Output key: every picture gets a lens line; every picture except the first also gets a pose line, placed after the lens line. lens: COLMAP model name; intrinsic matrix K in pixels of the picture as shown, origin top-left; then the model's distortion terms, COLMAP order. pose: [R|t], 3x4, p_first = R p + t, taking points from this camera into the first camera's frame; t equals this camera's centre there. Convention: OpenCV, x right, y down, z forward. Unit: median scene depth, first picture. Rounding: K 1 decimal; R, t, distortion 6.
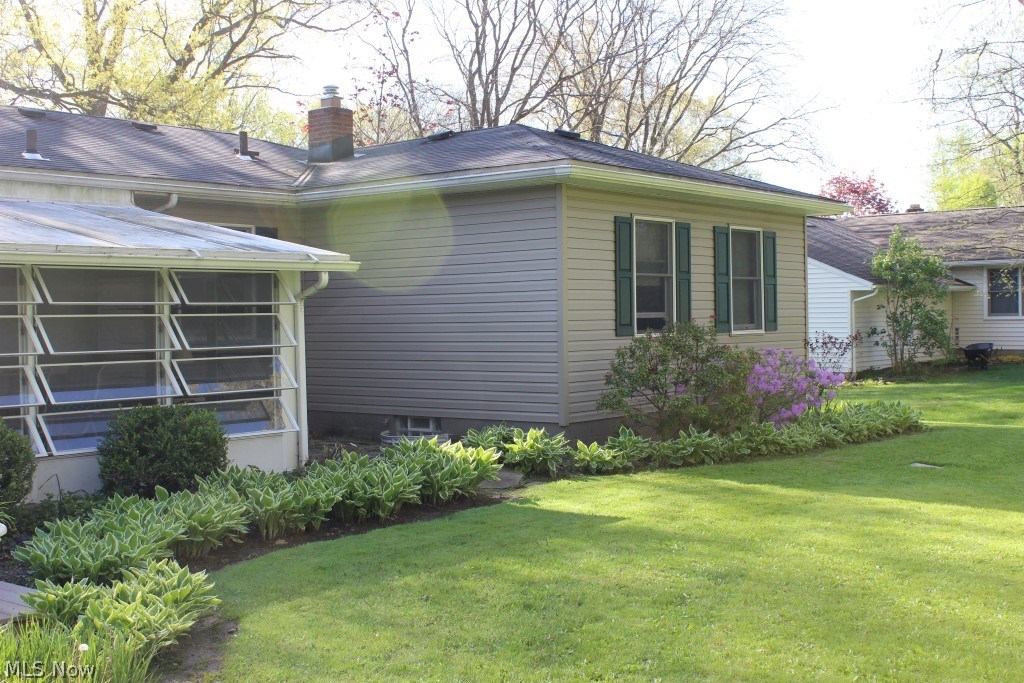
lens RADIAL K [[1253.8, 0, 512.1], [0, 1253.8, 338.2], [0, 0, 1]] dist [-0.100218, 0.000000]
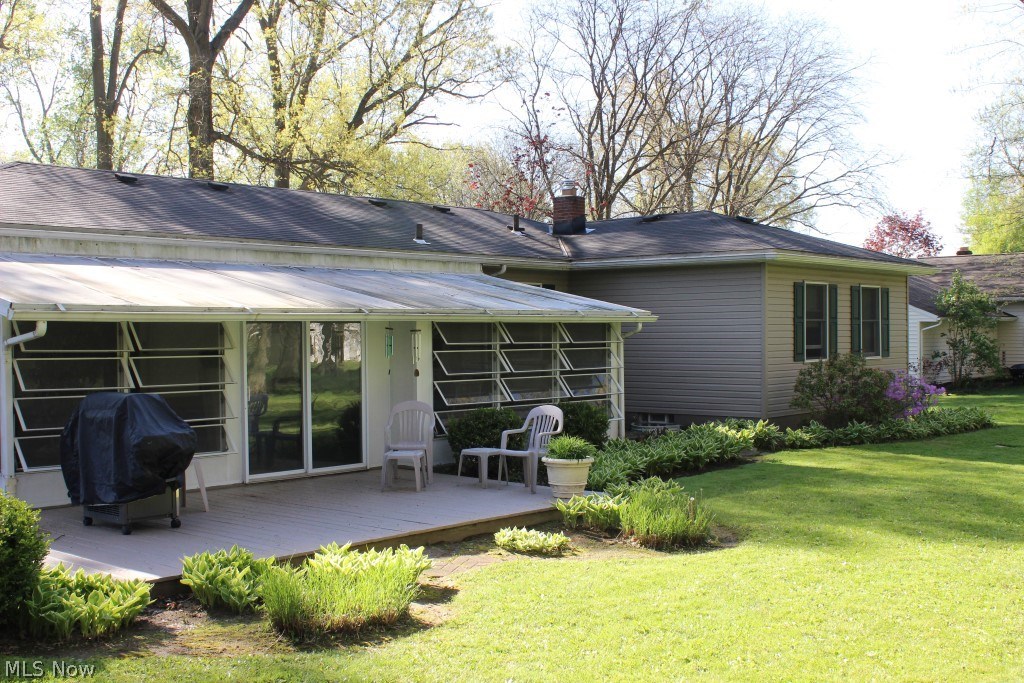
lens RADIAL K [[1155.9, 0, 511.6], [0, 1155.9, 343.5], [0, 0, 1]] dist [-0.087617, 0.000000]
pose [[0.998794, 0.009137, -0.048230, -0.176292], [-0.009415, 0.999940, -0.005547, -0.011170], [0.048177, 0.005995, 0.998821, -0.374163]]
